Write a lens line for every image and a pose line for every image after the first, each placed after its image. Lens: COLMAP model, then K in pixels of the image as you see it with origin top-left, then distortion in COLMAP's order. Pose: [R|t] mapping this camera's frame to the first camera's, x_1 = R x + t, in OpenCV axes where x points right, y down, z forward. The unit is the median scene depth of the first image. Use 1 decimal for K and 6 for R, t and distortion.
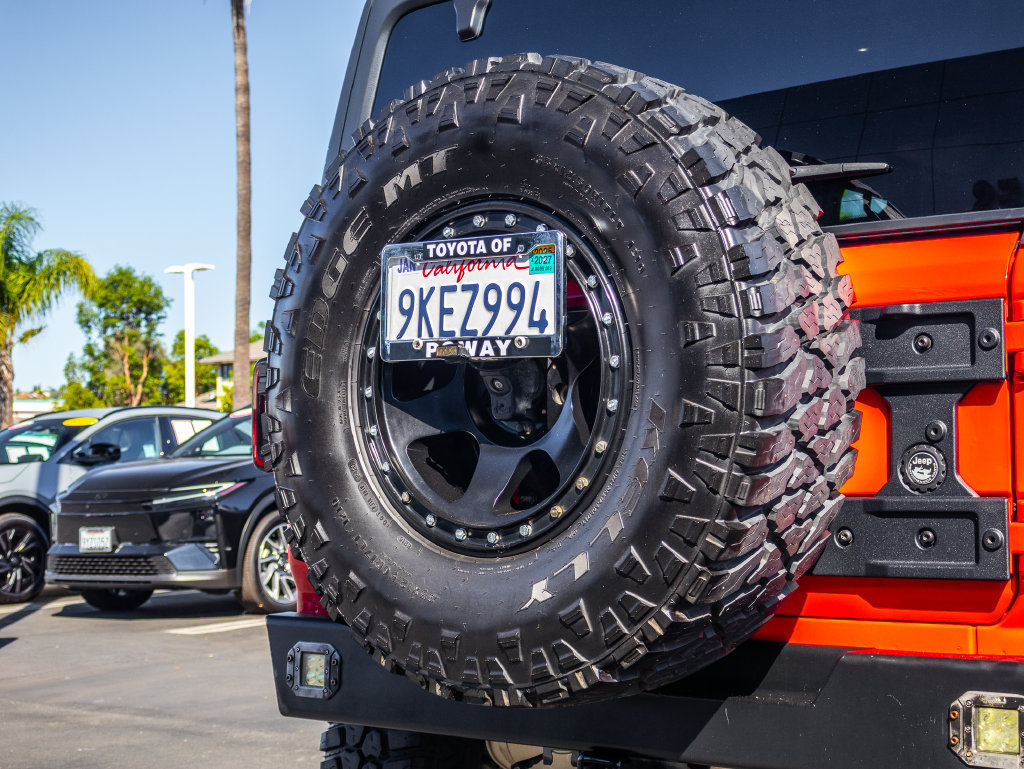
lens RADIAL K [[1697.1, 0, 510.8], [0, 1697.1, 378.2], [0, 0, 1]] dist [0.001119, 0.000000]
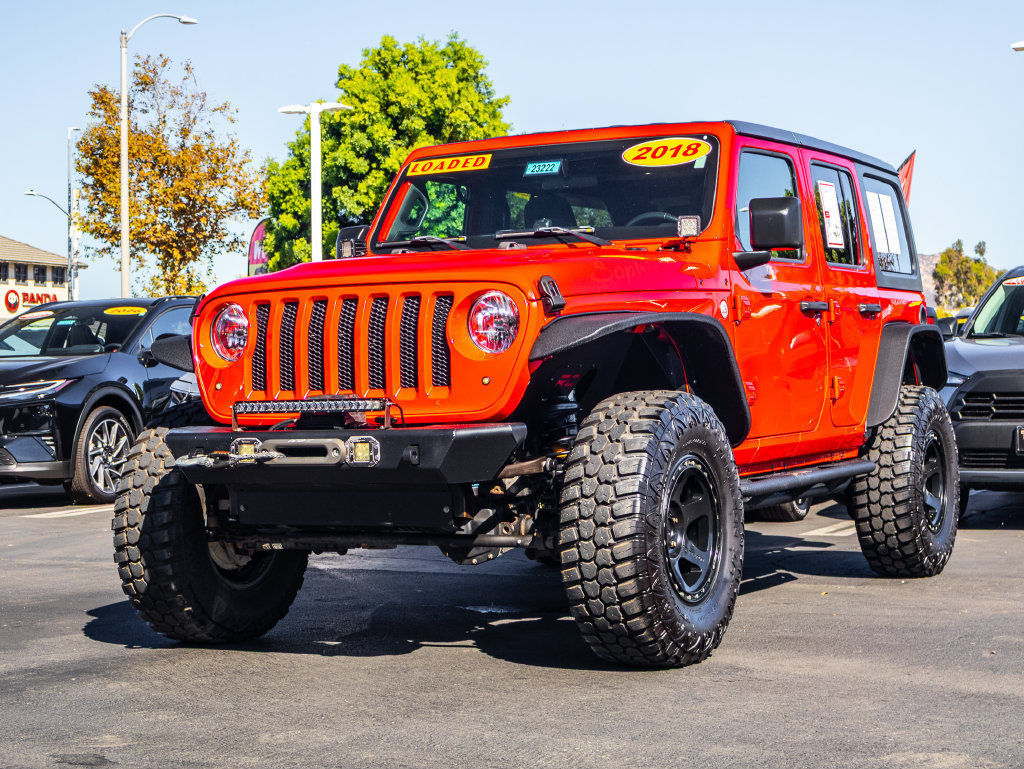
lens RADIAL K [[1914.7, 0, 496.1], [0, 1914.7, 337.8], [0, 0, 1]] dist [0.027177, 0.000000]
pose [[0.975539, 0.007551, 0.219698, -0.865128], [-0.013068, 0.999634, 0.023670, 0.012716], [-0.219439, -0.025962, 0.975281, -1.252302]]
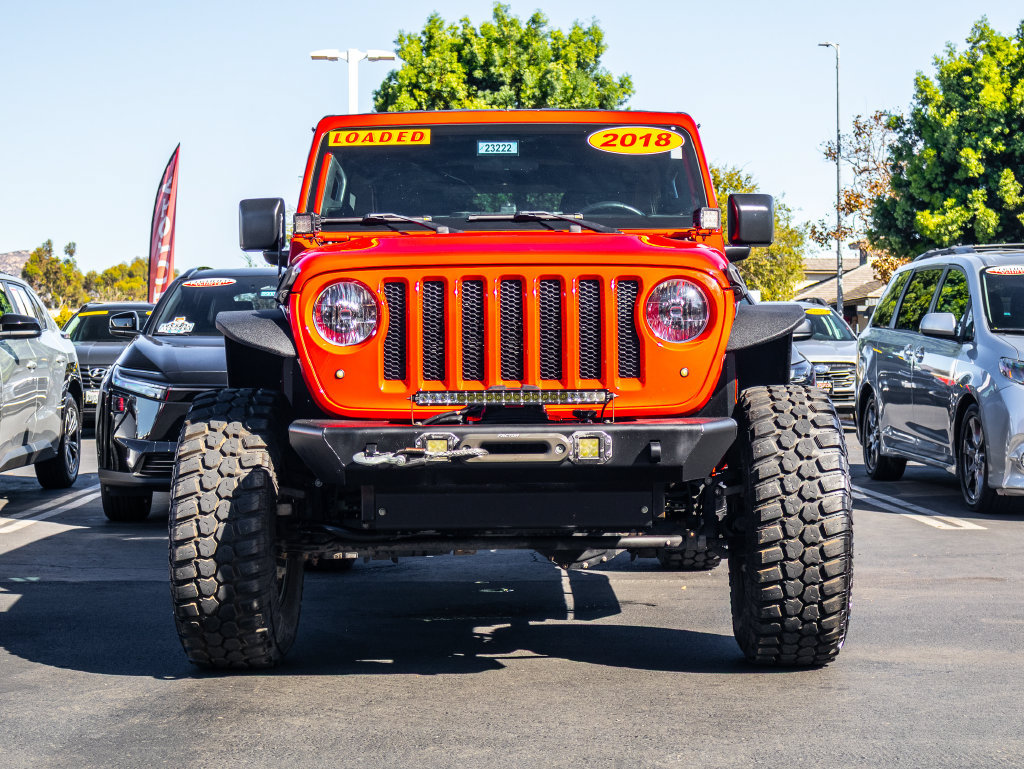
lens RADIAL K [[1914.7, 0, 507.5], [0, 1914.7, 383.9], [0, 0, 1]] dist [0.027177, 0.000000]
pose [[0.764862, 0.013868, 0.644045, -2.103026], [-0.046082, 0.998385, 0.033228, 0.078804], [-0.642544, -0.055094, 0.764265, -0.415709]]
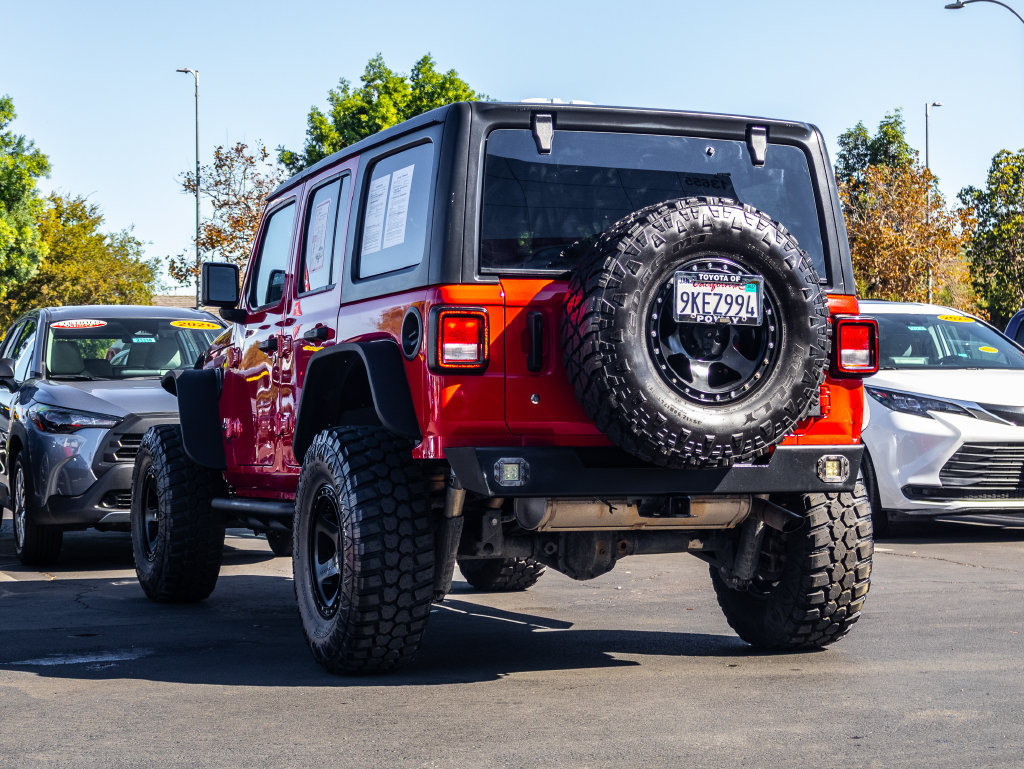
lens RADIAL K [[2062.5, 0, 457.8], [0, 2062.5, 394.2], [0, 0, 1]] dist [0.019320, 0.000000]
pose [[0.526802, 0.024243, 0.849642, -2.726377], [-0.048039, 0.998845, 0.001285, 0.103422], [-0.848629, -0.041493, 0.527358, -0.243310]]
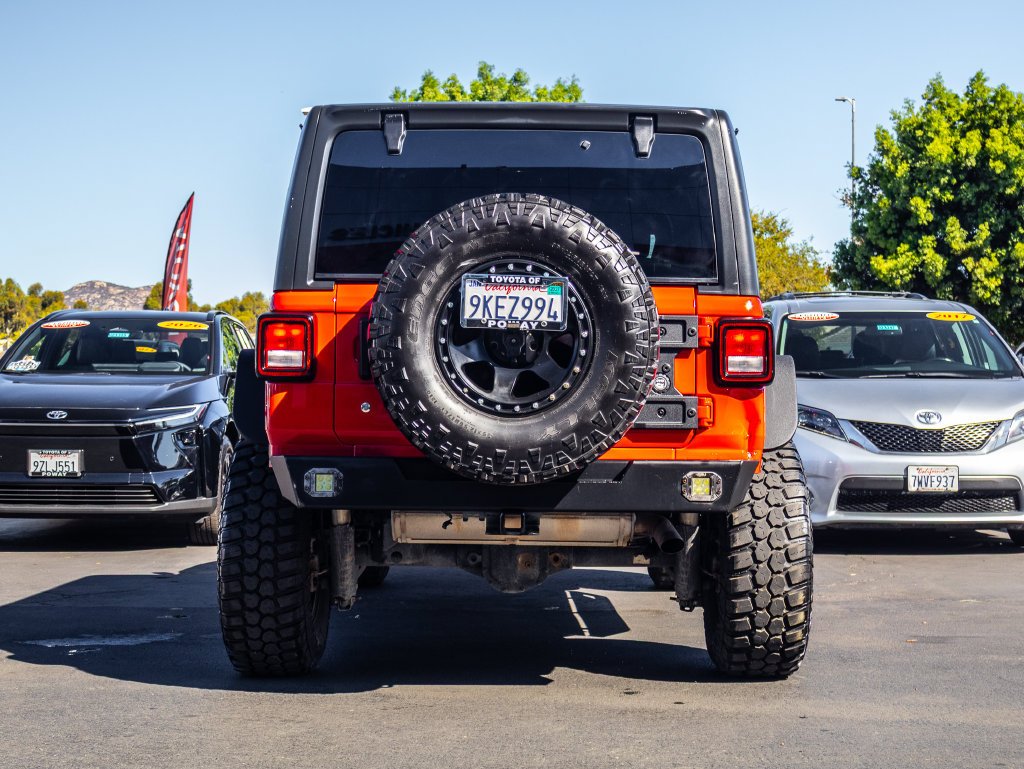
lens RADIAL K [[1769.4, 0, 501.3], [0, 1769.4, 385.9], [0, 0, 1]] dist [0.008255, 0.000000]
pose [[0.797686, 0.028025, 0.602422, -1.452489], [-0.051286, 0.998453, 0.021460, 0.014150], [-0.600889, -0.048014, 0.797889, -0.869515]]
